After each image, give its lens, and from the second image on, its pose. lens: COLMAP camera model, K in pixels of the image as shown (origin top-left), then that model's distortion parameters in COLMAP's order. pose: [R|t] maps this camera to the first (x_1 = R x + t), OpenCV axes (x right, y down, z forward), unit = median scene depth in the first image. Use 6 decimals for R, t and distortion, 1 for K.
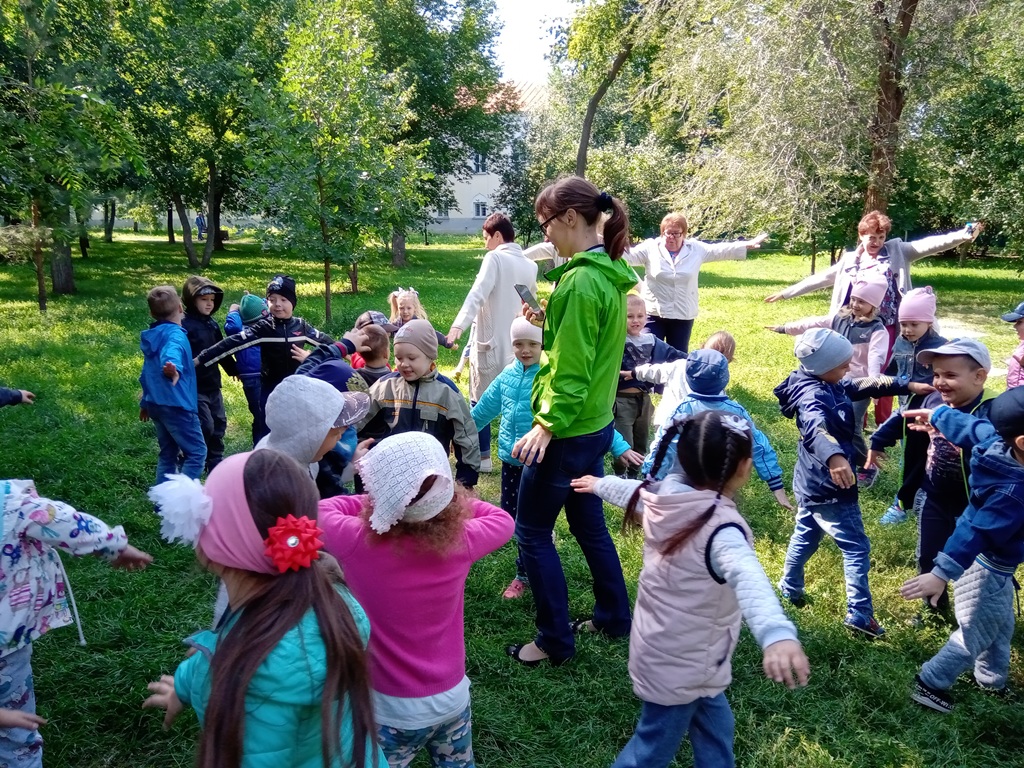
lens RADIAL K [[1065.1, 0, 512.0], [0, 1065.1, 384.0], [0, 0, 1]] dist [0.099388, -0.282642]
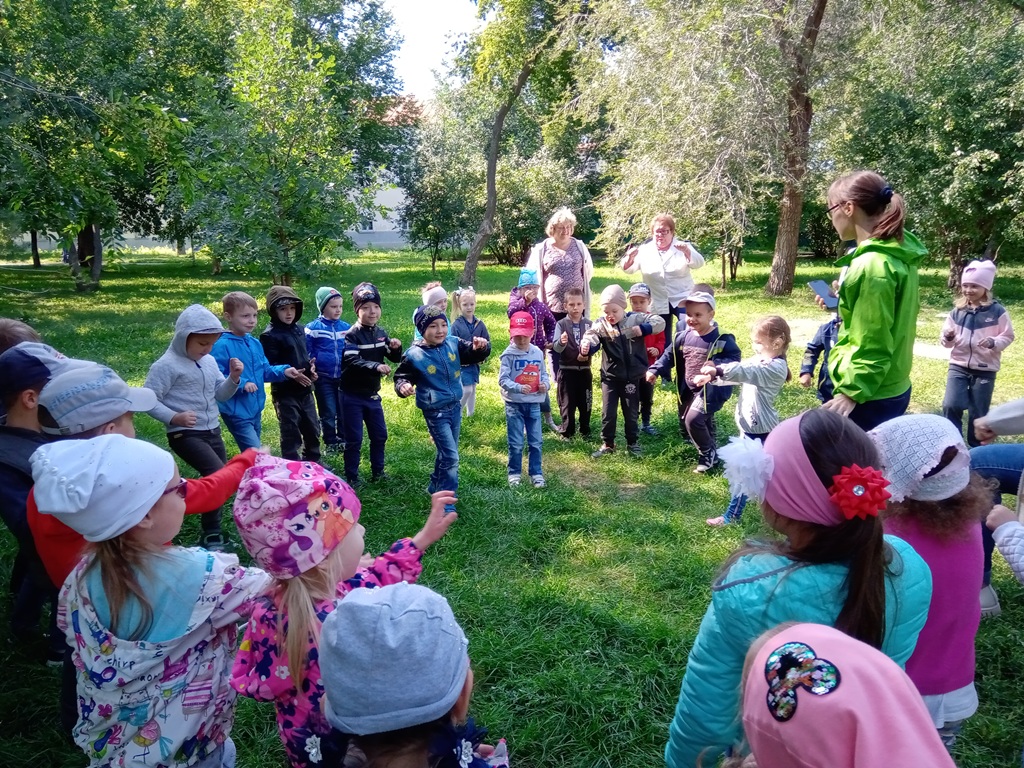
lens RADIAL K [[1065.1, 0, 512.0], [0, 1065.1, 384.0], [0, 0, 1]] dist [0.099388, -0.282642]
pose [[0.974696, -0.052542, 0.217273, -0.141824], [0.056508, 0.998329, -0.012078, 0.006004], [-0.216275, 0.024050, 0.976036, 0.003164]]
